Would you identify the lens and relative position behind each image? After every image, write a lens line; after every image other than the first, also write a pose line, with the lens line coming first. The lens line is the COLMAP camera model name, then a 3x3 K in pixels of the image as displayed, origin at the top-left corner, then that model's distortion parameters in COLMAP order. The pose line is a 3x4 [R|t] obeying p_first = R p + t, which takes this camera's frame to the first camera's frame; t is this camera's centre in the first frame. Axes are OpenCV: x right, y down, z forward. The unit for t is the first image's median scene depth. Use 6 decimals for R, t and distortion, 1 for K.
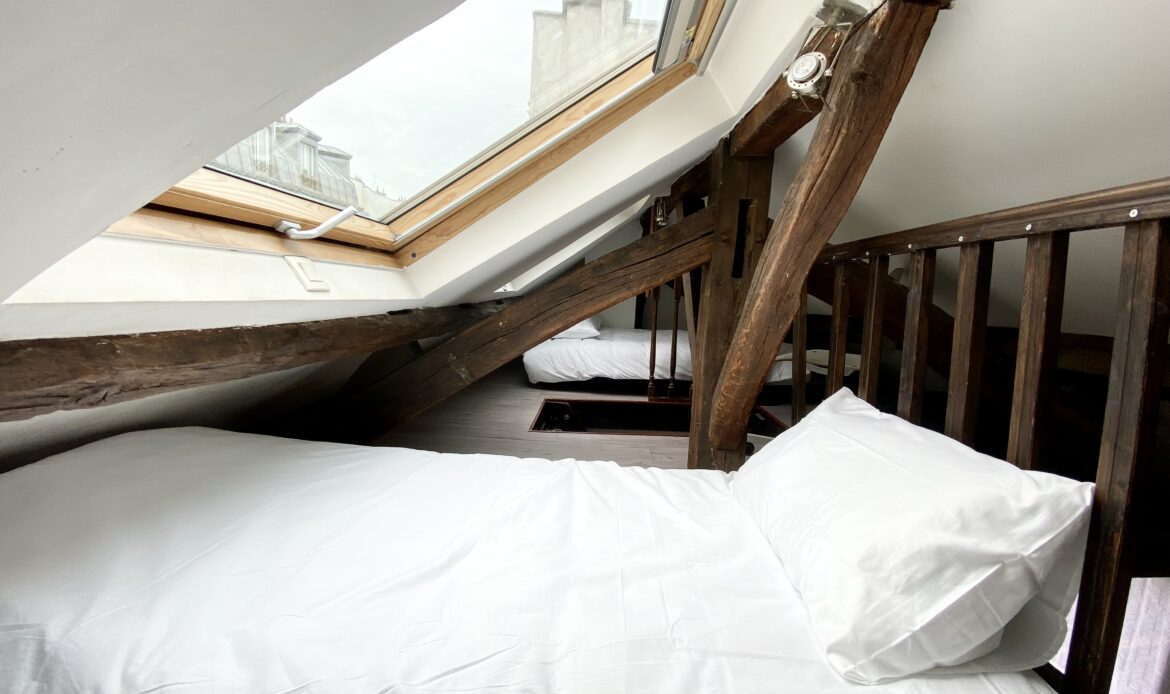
lens RADIAL K [[466.3, 0, 578.6], [0, 466.3, 349.5], [0, 0, 1]] dist [0.041460, -0.037624]
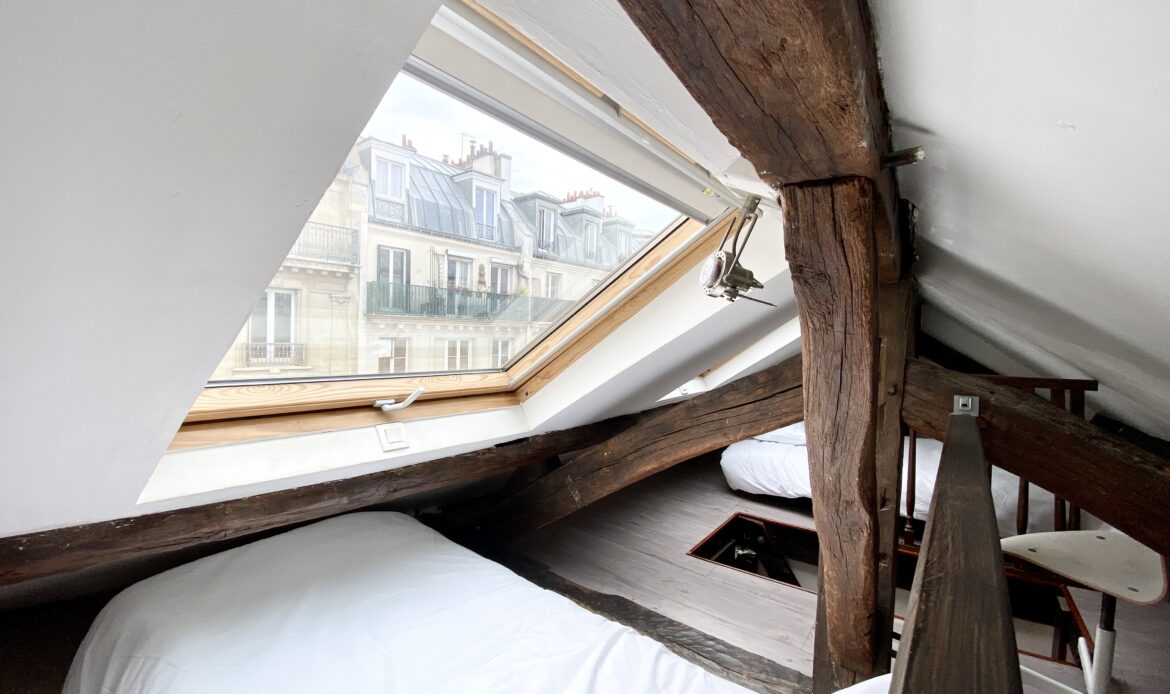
lens RADIAL K [[466.3, 0, 578.6], [0, 466.3, 349.5], [0, 0, 1]] dist [0.041460, -0.037624]
pose [[0.815037, -0.007168, -0.579364, 0.400255], [-0.063472, 0.992801, -0.101574, -0.183240], [0.575921, 0.119560, 0.808715, 0.099399]]
